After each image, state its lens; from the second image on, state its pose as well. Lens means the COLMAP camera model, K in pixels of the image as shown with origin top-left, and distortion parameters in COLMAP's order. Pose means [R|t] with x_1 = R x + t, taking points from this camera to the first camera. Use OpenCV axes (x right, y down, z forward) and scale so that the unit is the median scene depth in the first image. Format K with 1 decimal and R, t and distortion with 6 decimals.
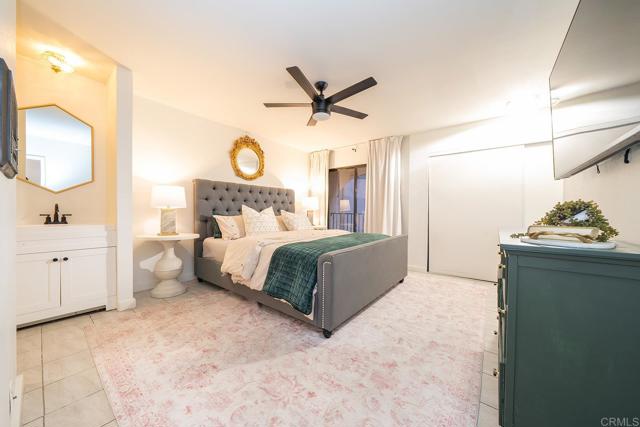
lens RADIAL K [[225.7, 0, 318.9], [0, 225.7, 216.1], [0, 0, 1]] dist [-0.002623, -0.000105]
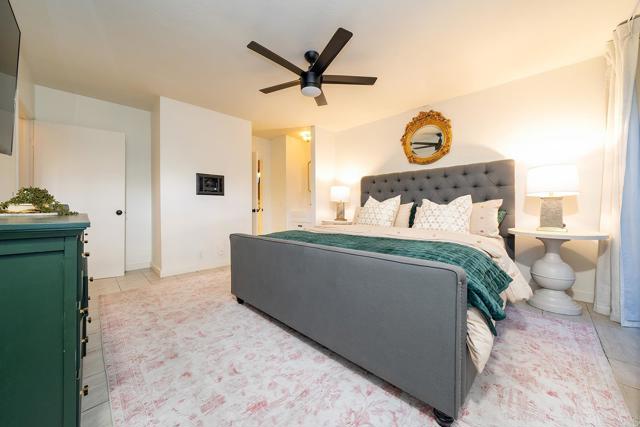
lens RADIAL K [[225.7, 0, 319.2], [0, 225.7, 210.2], [0, 0, 1]] dist [-0.002623, -0.000105]
pose [[-0.098517, 0.009956, -0.995086, 0.590734], [-0.006380, 0.999923, 0.010636, 0.004065], [0.995115, 0.007397, -0.098446, 0.744471]]
